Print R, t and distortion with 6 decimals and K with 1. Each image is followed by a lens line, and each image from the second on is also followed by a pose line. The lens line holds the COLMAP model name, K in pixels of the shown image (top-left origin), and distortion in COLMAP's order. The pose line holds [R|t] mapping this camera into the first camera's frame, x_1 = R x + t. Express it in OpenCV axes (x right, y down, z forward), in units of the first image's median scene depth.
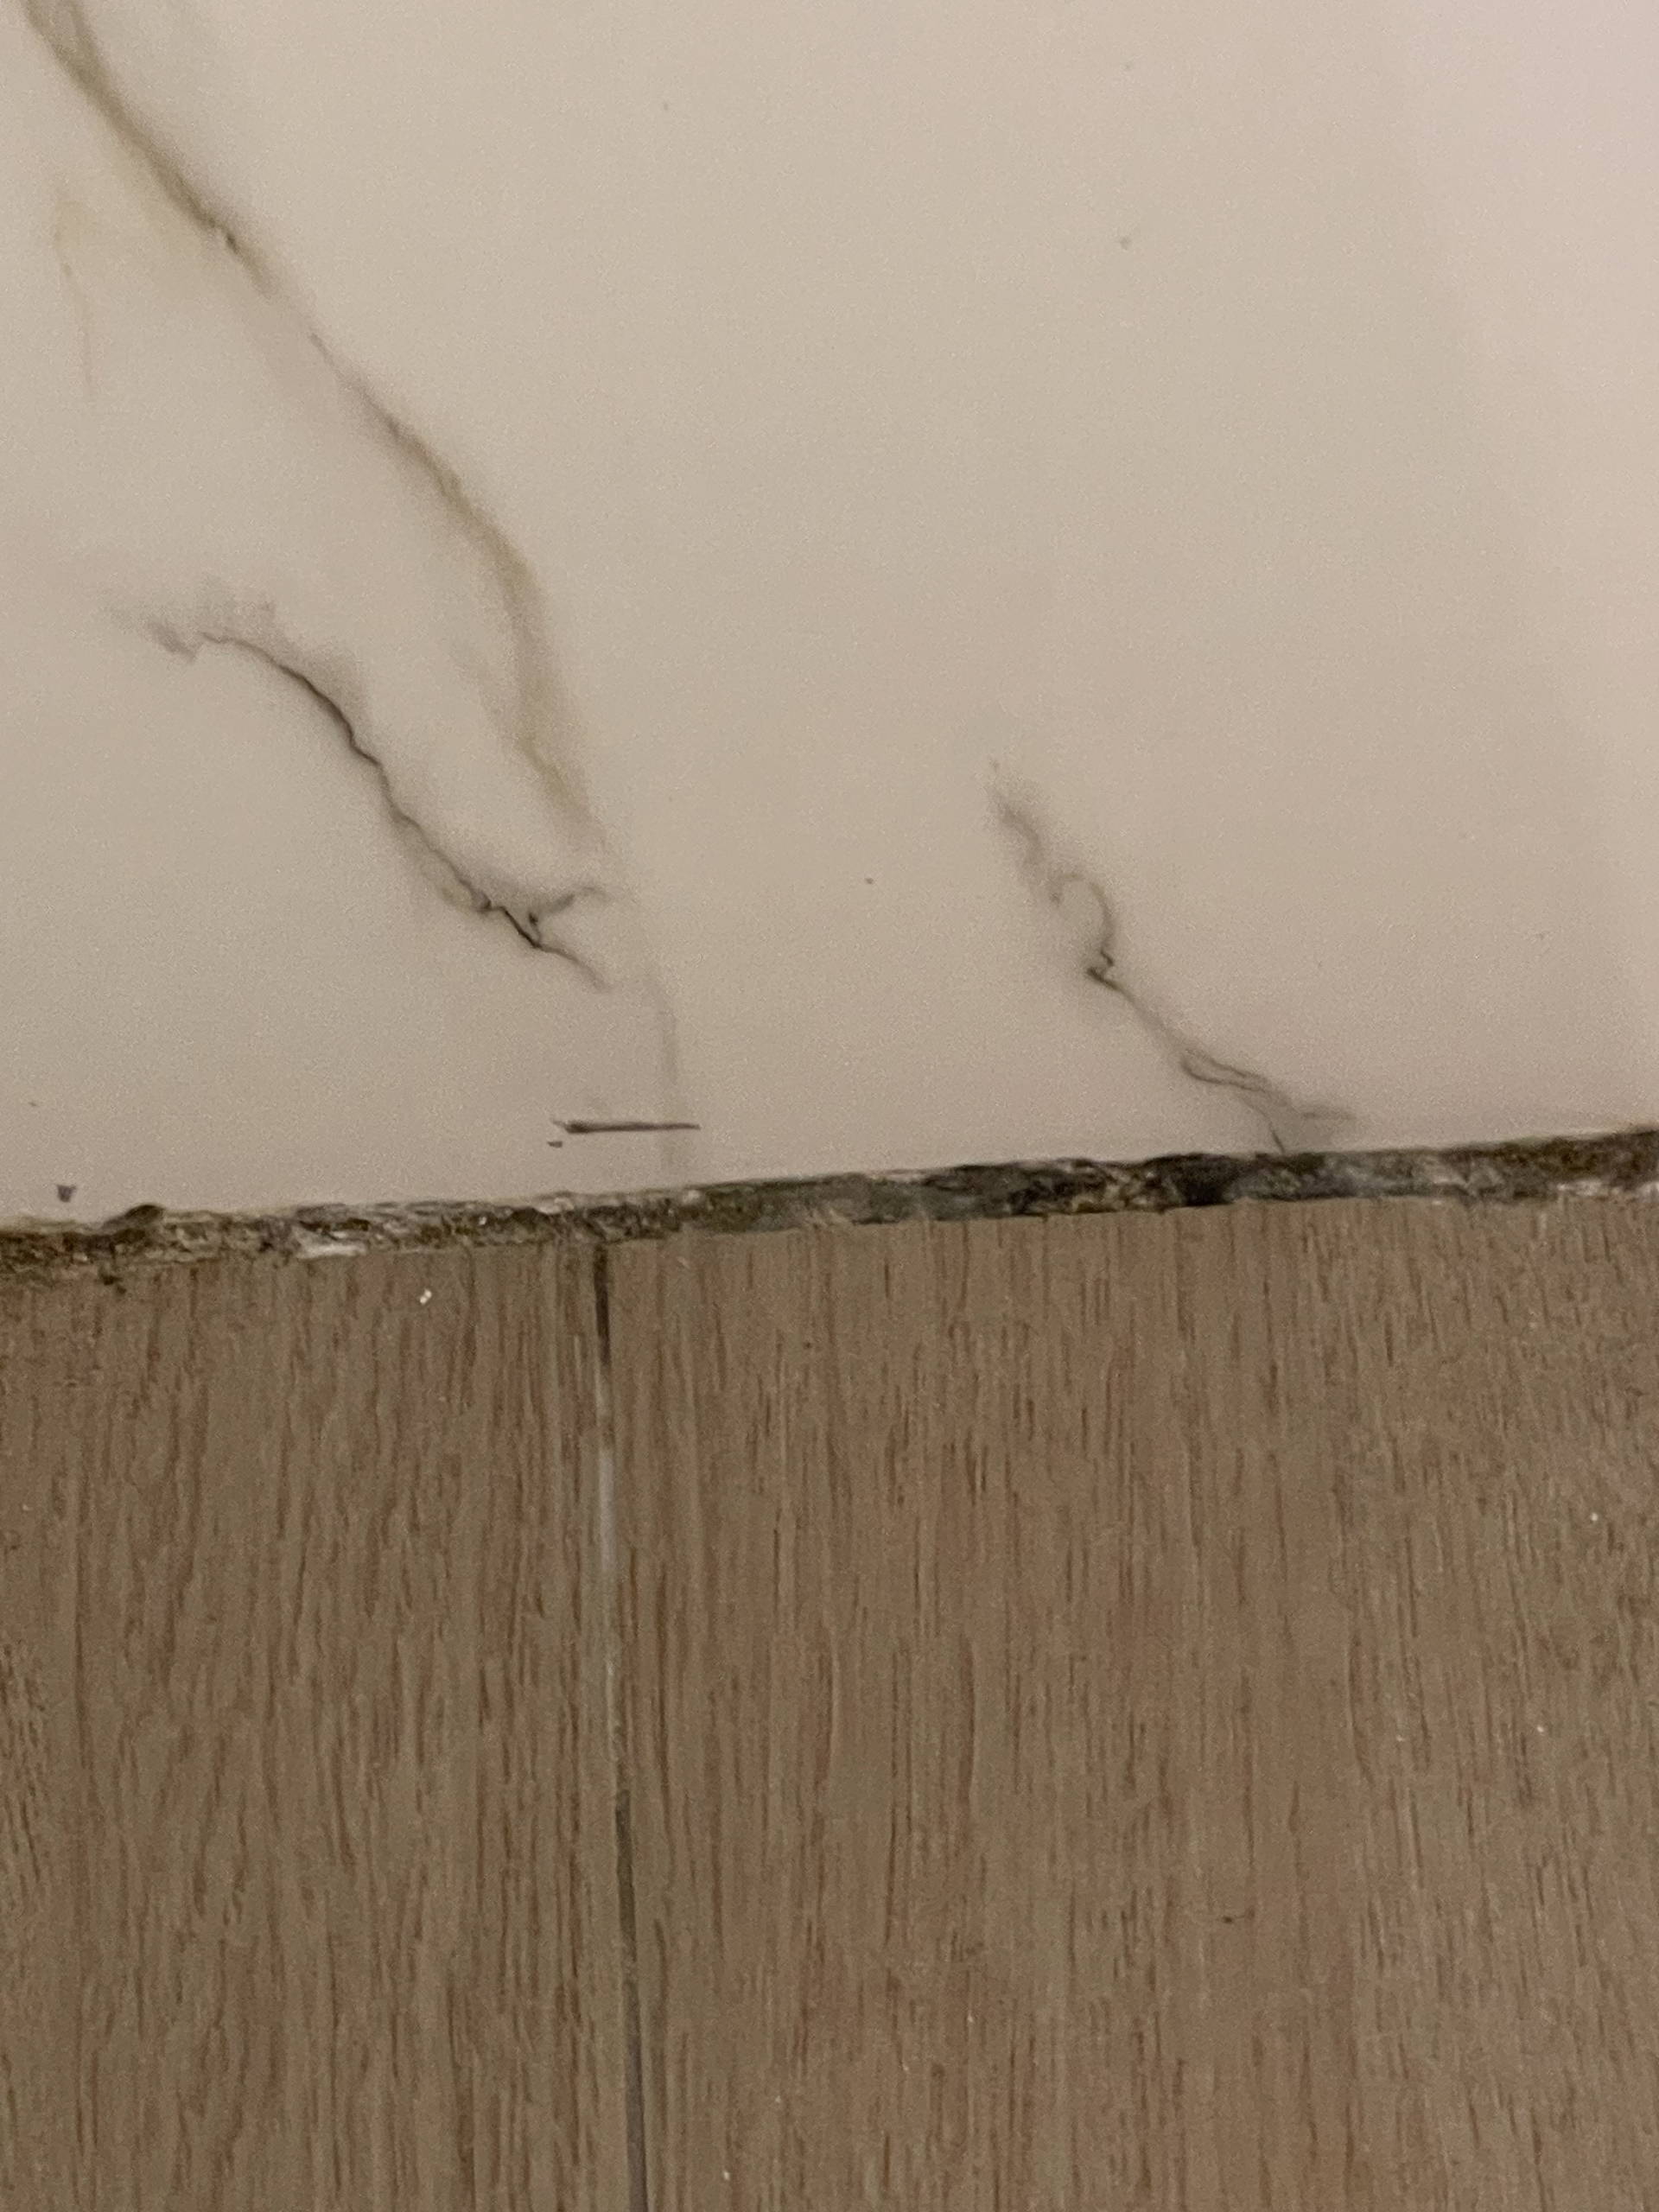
lens RADIAL K [[6902.8, 0, 829.5], [0, 6902.8, 1106.0], [0, 0, 1]] dist [0.282637, -3.758414]
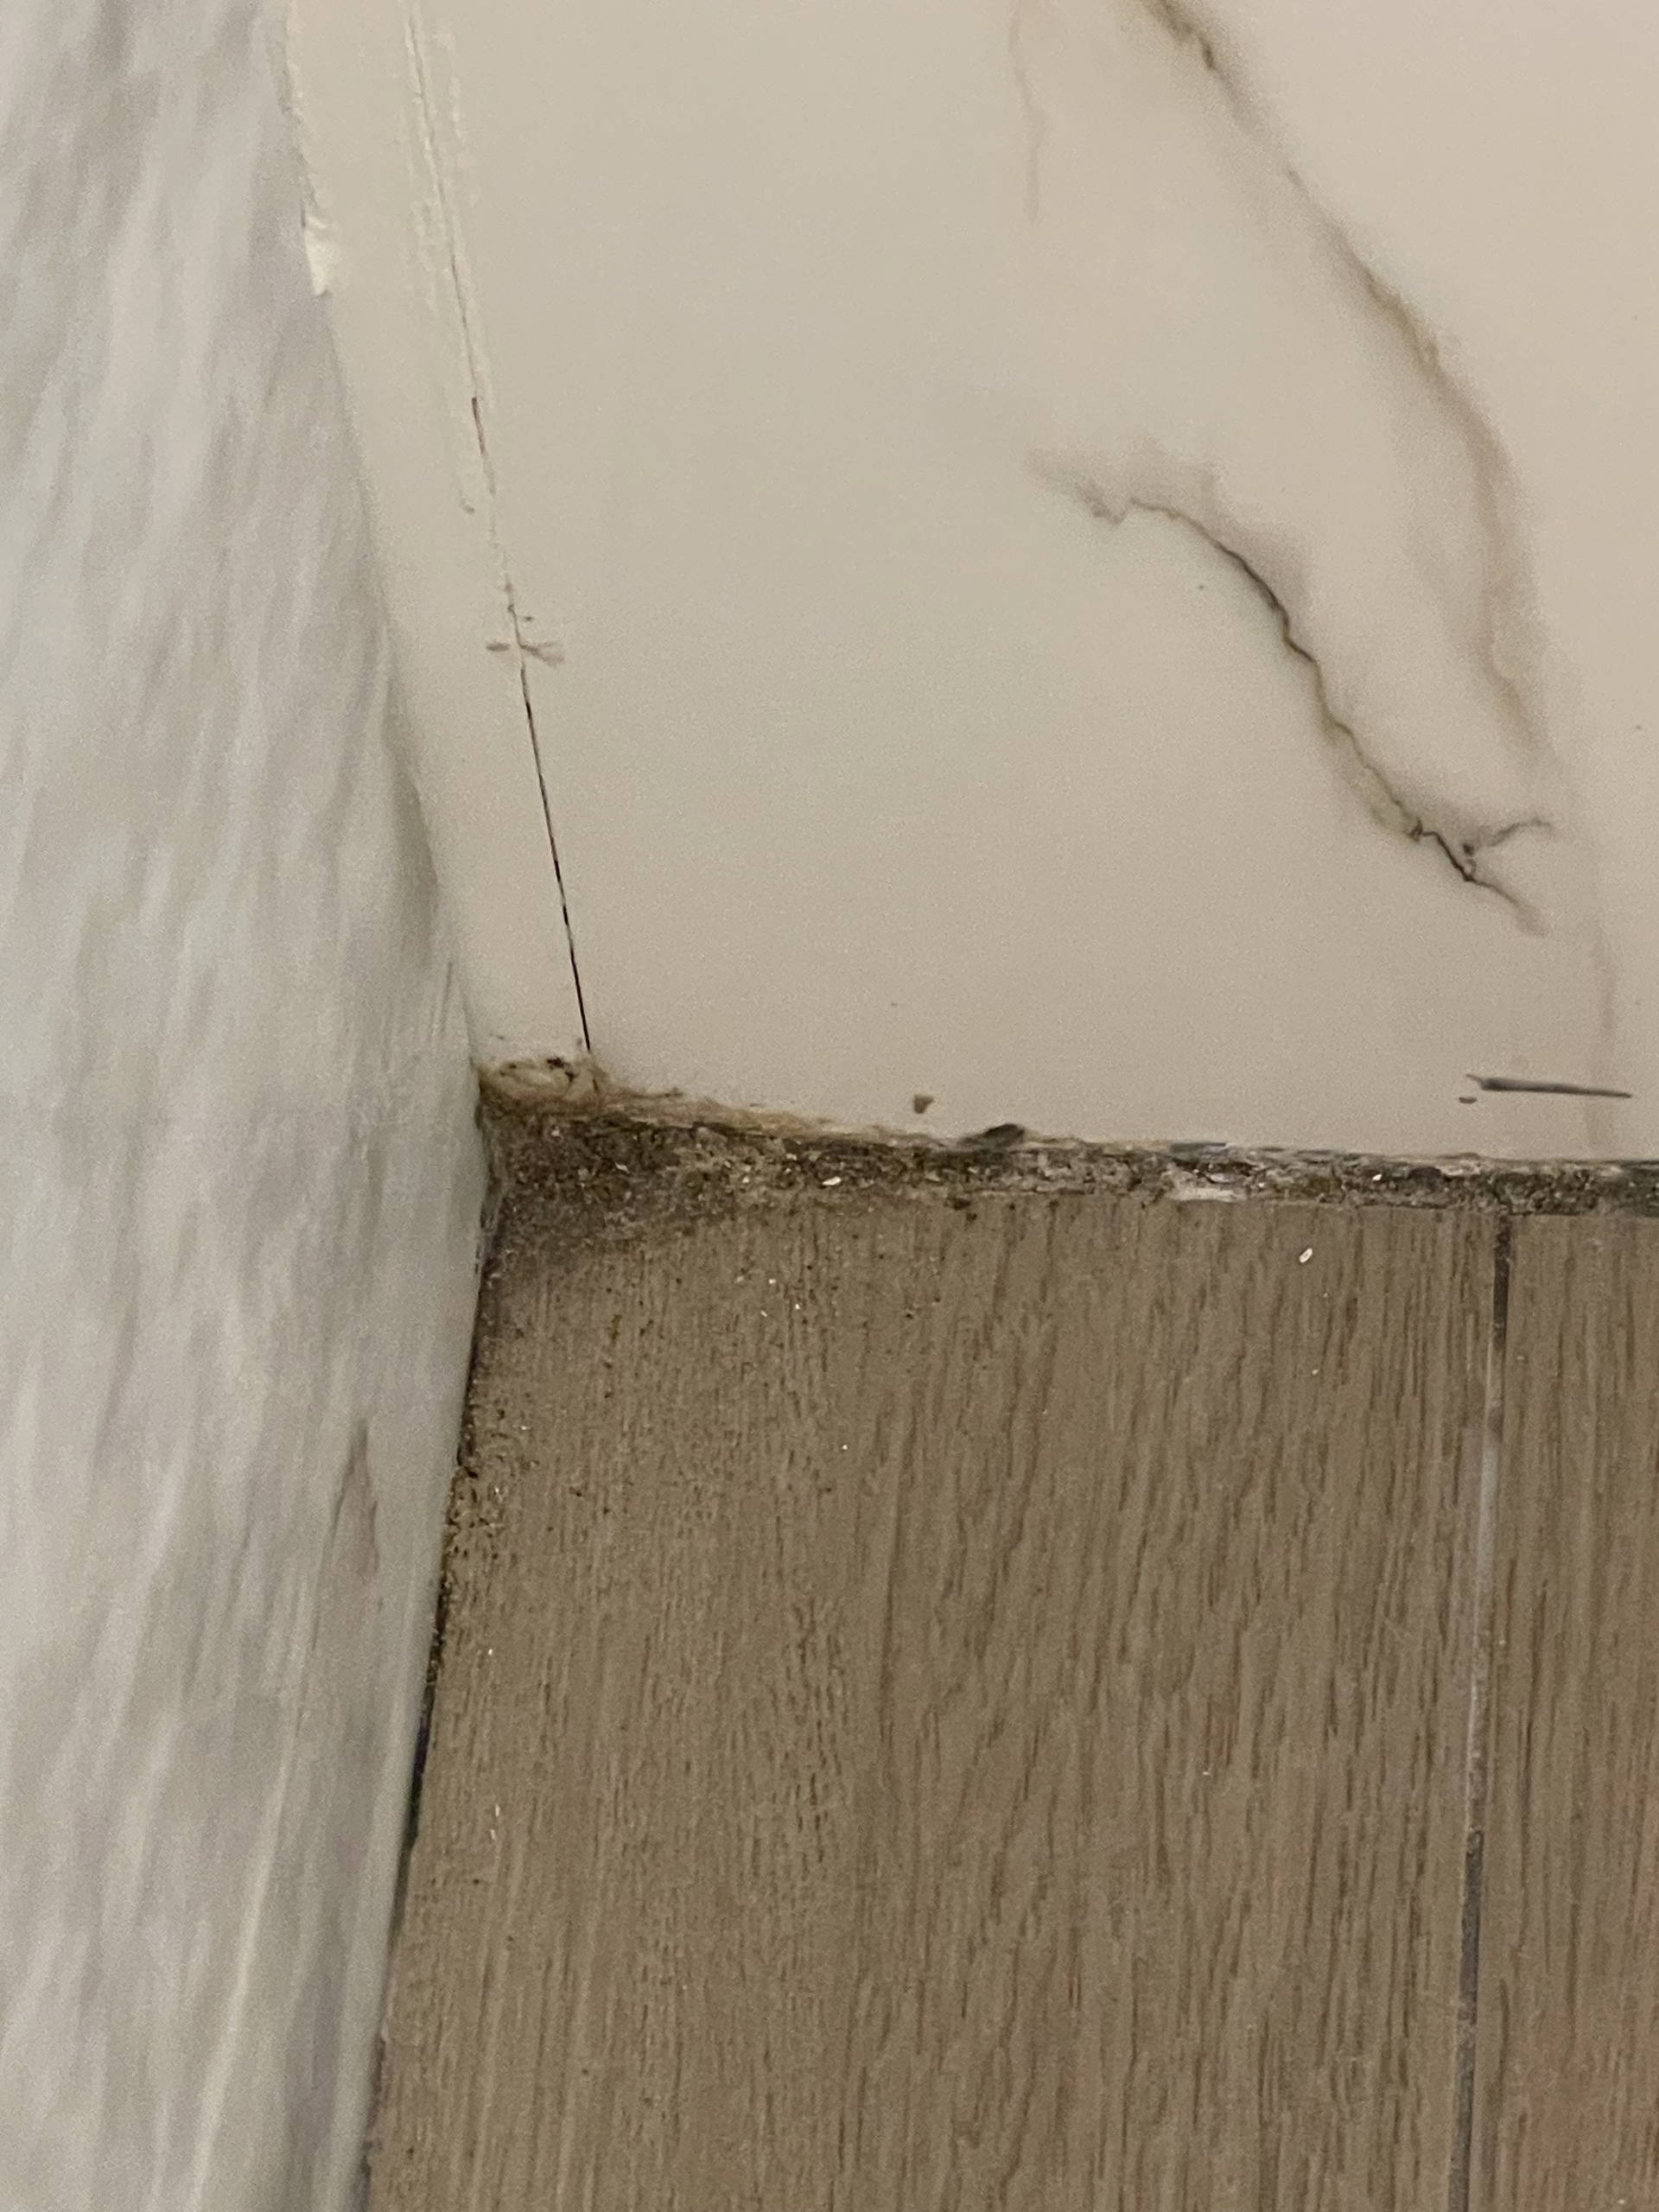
lens RADIAL K [[6902.8, 0, 829.5], [0, 6902.8, 1106.0], [0, 0, 1]] dist [0.282637, -3.758414]
pose [[0.987684, 0.095216, -0.124154, -0.010316], [-0.093007, 0.995389, 0.023483, -0.007306], [0.125817, -0.011646, 0.991985, 0.104993]]
